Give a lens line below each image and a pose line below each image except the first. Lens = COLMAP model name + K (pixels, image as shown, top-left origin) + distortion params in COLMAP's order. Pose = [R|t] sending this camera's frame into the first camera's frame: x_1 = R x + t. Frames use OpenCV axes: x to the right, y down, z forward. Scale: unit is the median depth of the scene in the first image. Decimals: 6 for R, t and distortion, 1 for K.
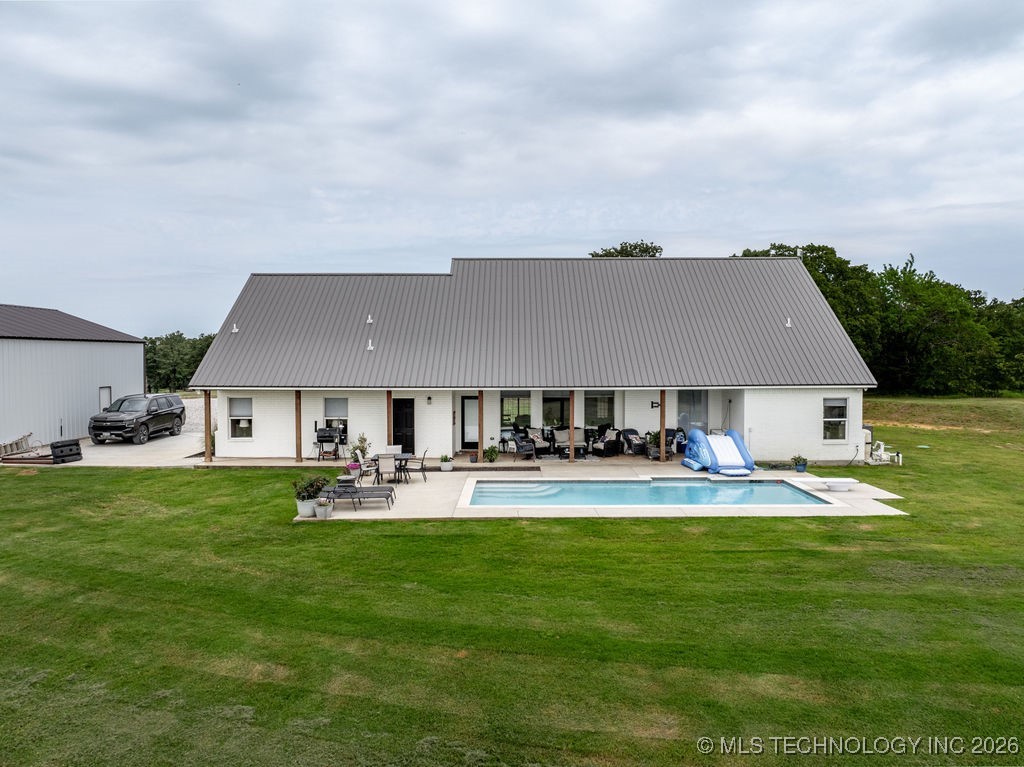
lens RADIAL K [[716.6, 0, 512.0], [0, 716.6, 383.5], [0, 0, 1]] dist [-0.043493, 0.009576]
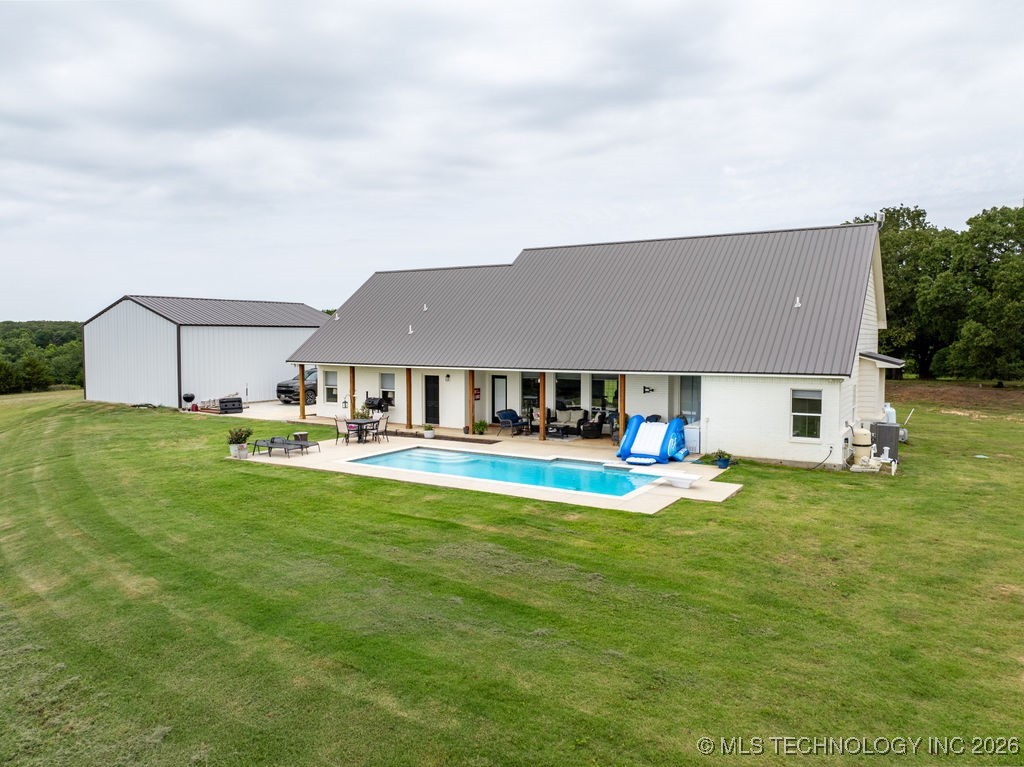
lens RADIAL K [[720.8, 0, 512.0], [0, 720.8, 383.5], [0, 0, 1]] dist [-0.028554, 0.000020]
pose [[0.852198, 0.035391, -0.522021, 0.598798], [-0.019035, 0.999146, 0.036663, -0.012284], [0.522872, -0.021308, 0.852145, 0.065482]]
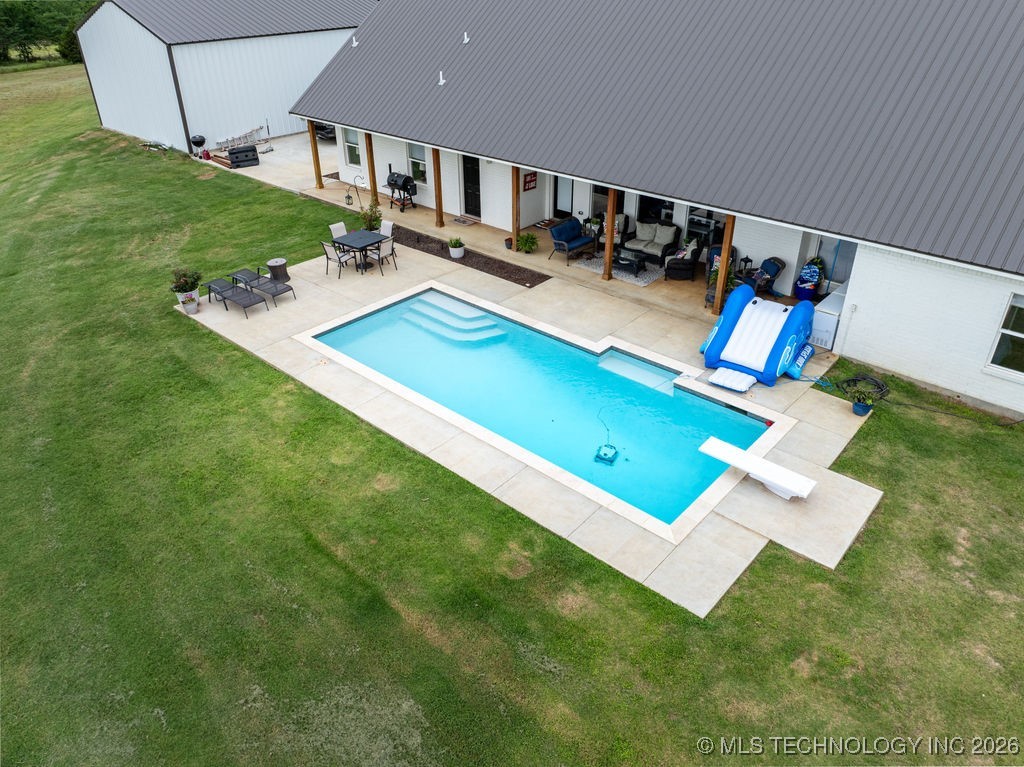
lens RADIAL K [[716.6, 0, 512.0], [0, 716.6, 383.5], [0, 0, 1]] dist [-0.043493, 0.009576]
pose [[0.748574, 0.342224, -0.567908, 0.472070], [-0.020129, 0.867842, 0.496433, -0.164009], [0.662745, -0.360186, 0.656533, 0.397348]]
